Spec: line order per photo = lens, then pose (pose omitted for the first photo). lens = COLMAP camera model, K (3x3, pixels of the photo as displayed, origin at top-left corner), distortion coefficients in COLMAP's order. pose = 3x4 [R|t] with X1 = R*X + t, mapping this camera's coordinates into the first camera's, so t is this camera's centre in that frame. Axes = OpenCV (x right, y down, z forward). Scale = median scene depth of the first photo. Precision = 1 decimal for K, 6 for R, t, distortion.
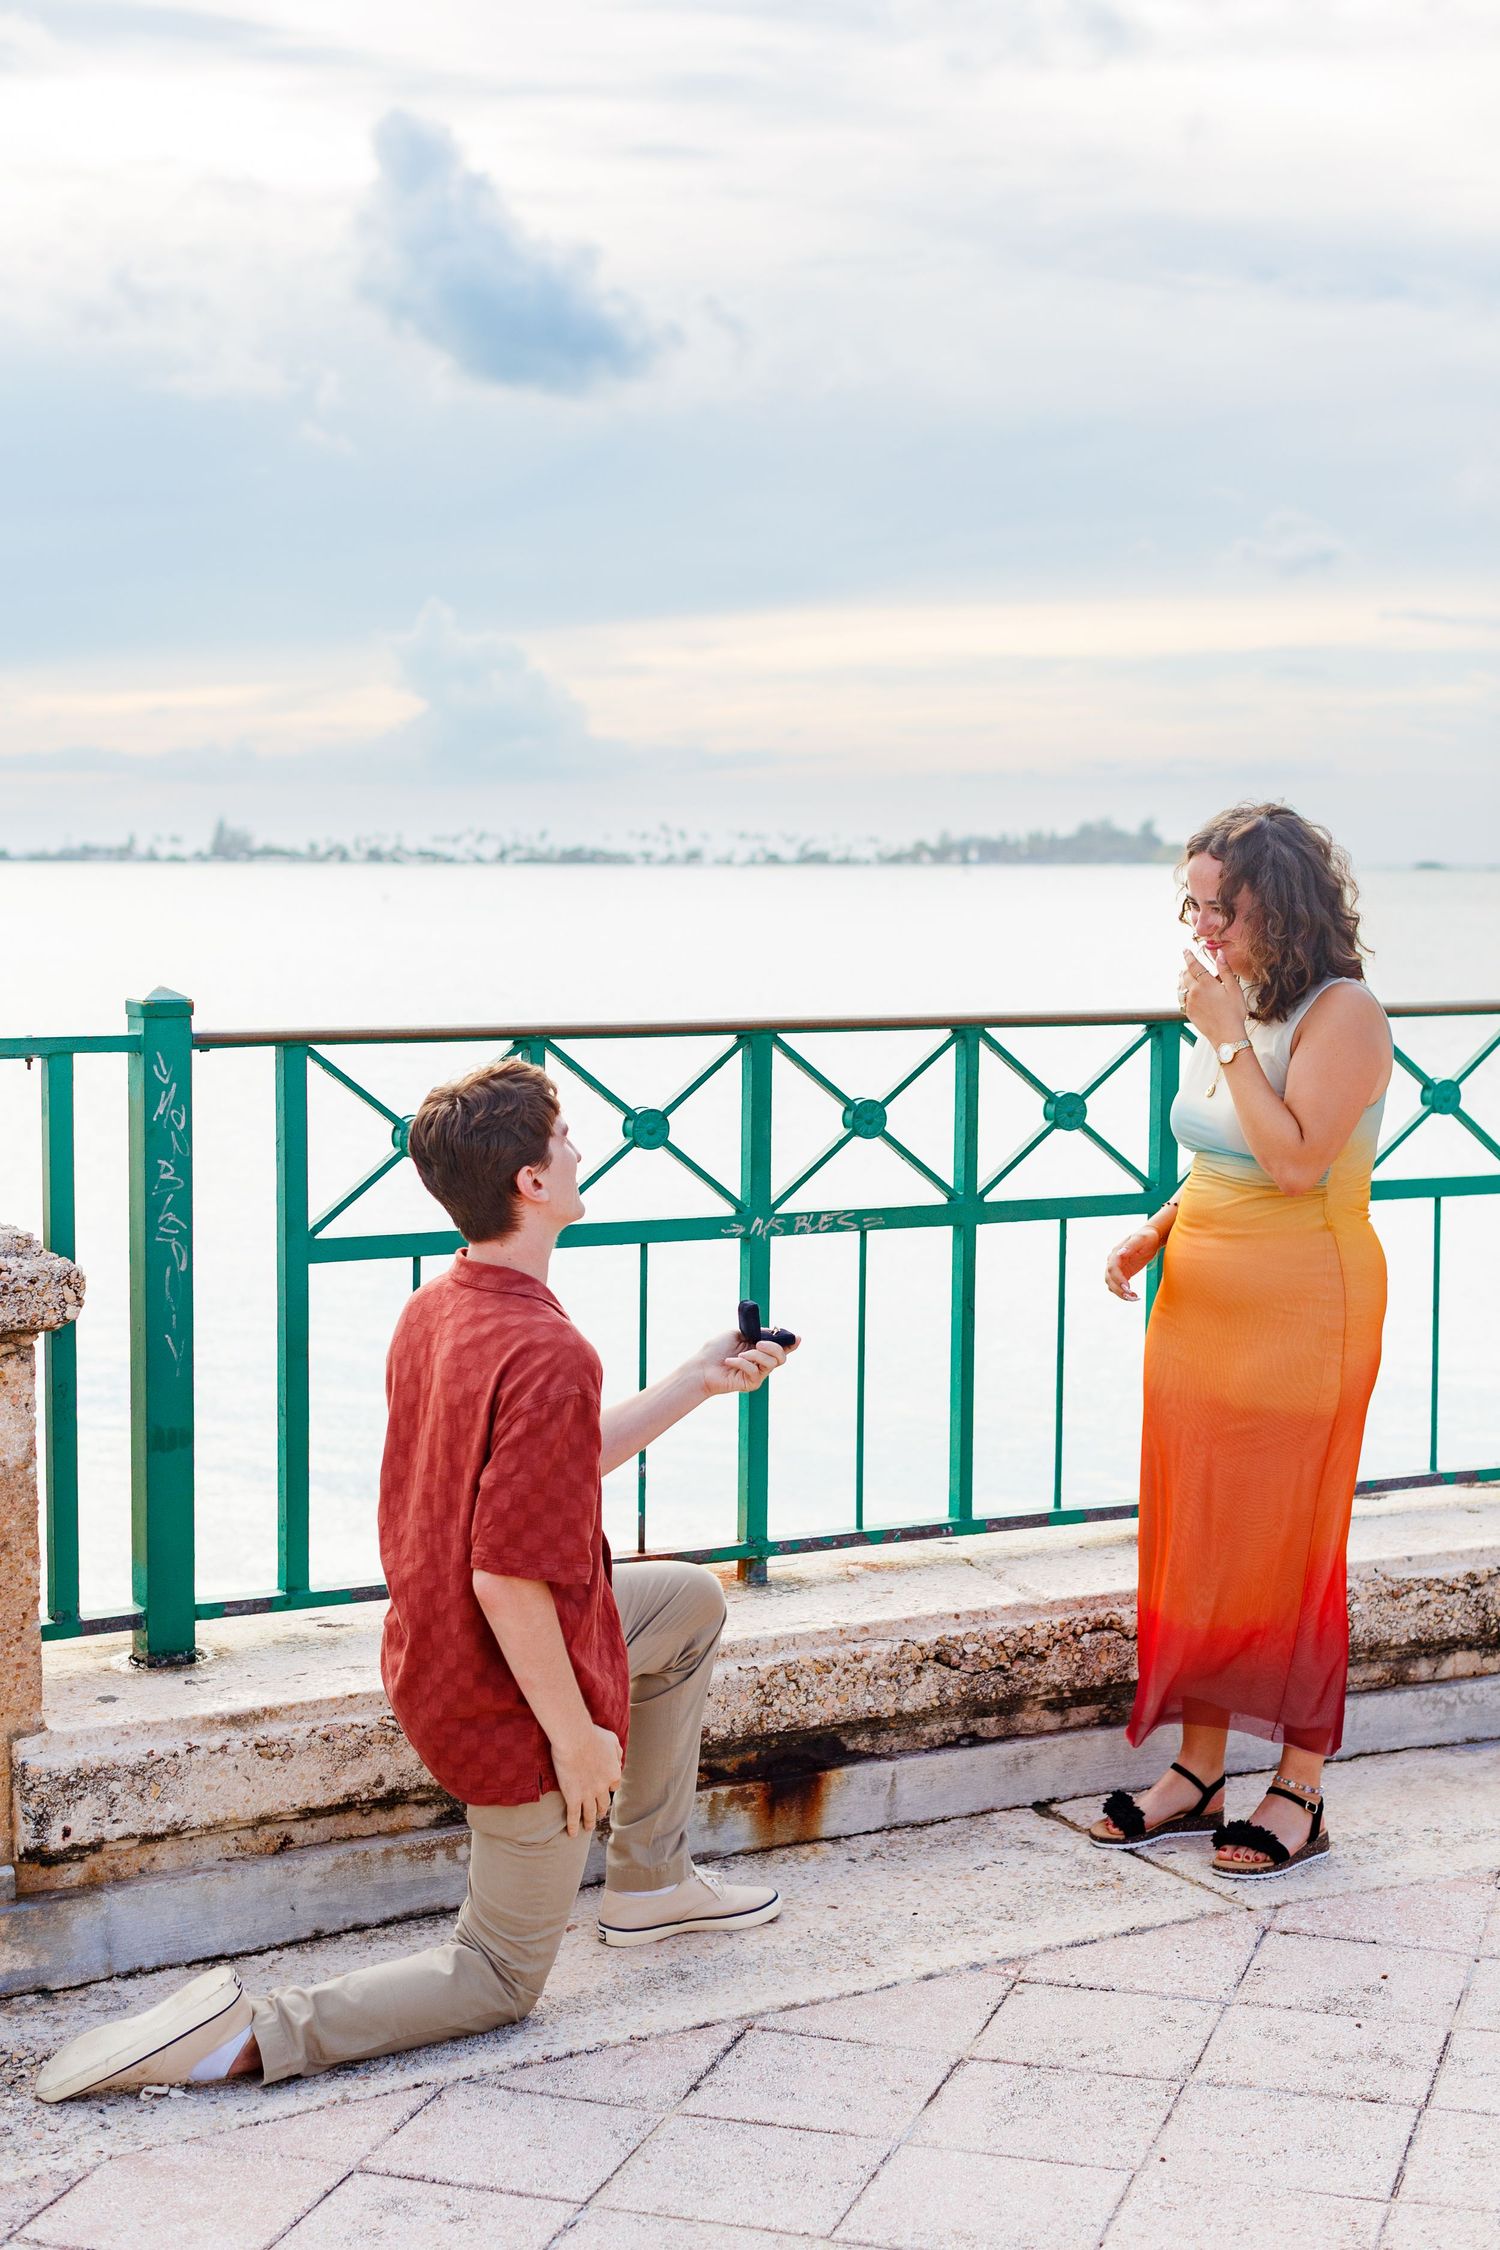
lens RADIAL K [[3259.9, 0, 764.9], [0, 3259.9, 1117.4], [0, 0, 1]] dist [0.037083, 0.000000]
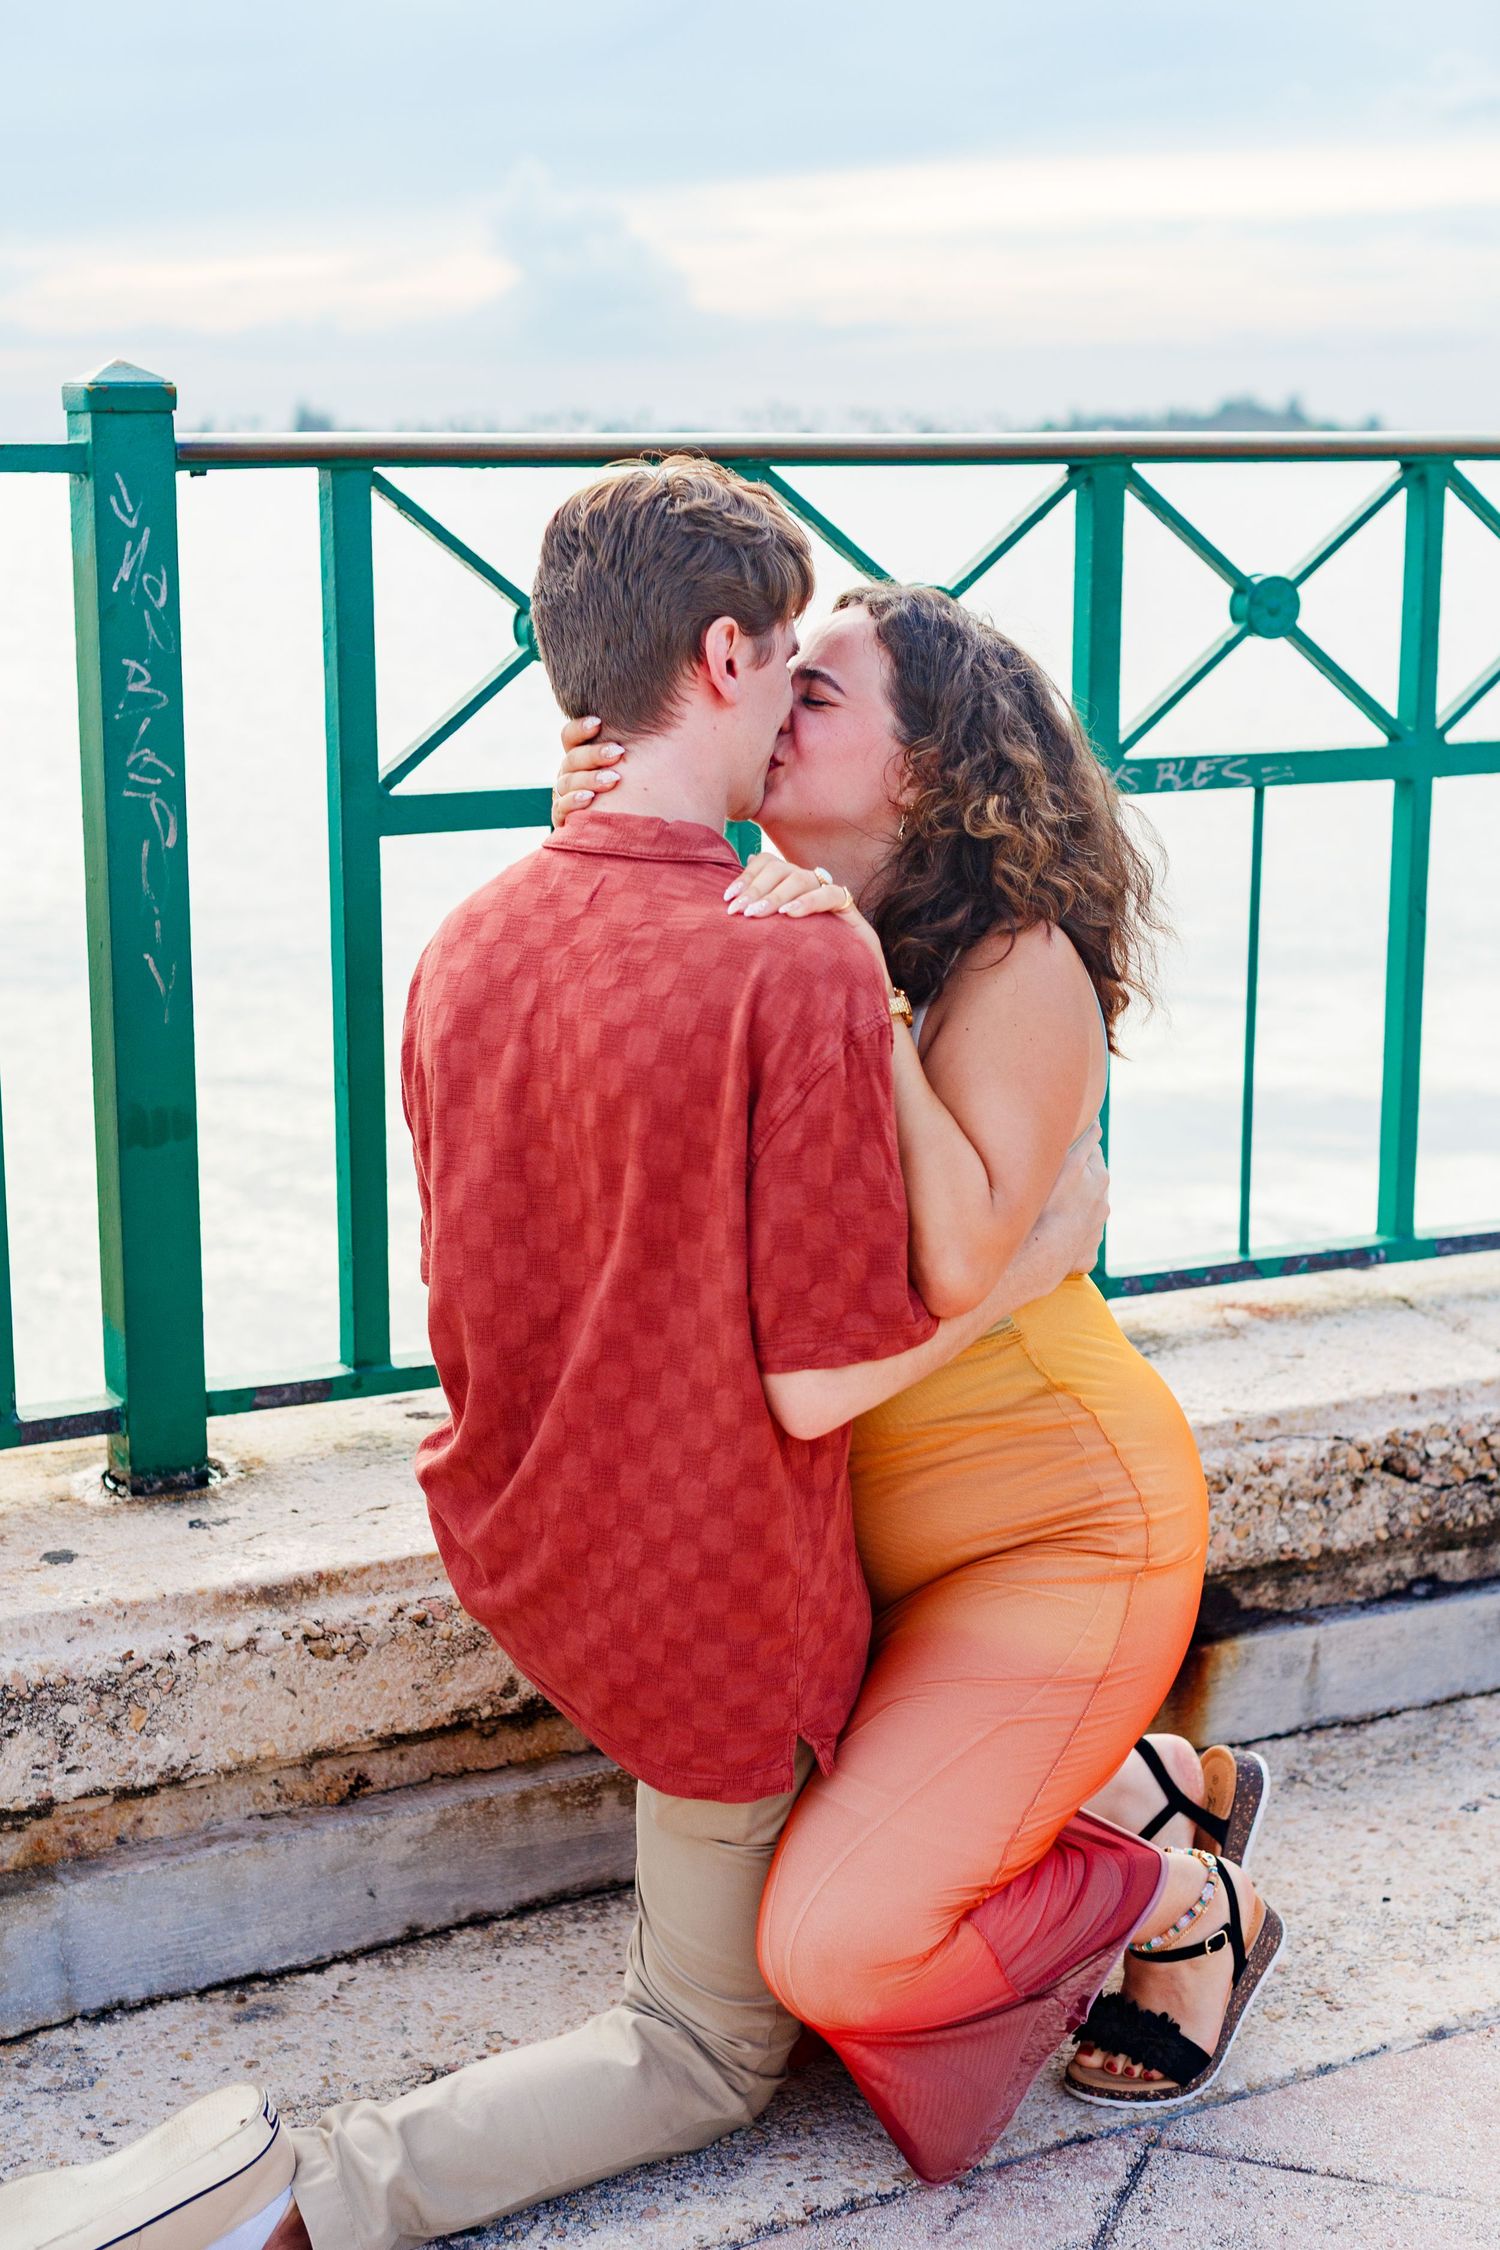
lens RADIAL K [[3259.9, 0, 743.9], [0, 3259.9, 1135.9], [0, 0, 1]] dist [0.037083, 0.000000]
pose [[0.999343, 0.000606, -0.036228, -0.051342], [0.003861, 0.992388, 0.123092, 0.026146], [0.036027, -0.123152, 0.991734, 0.402500]]
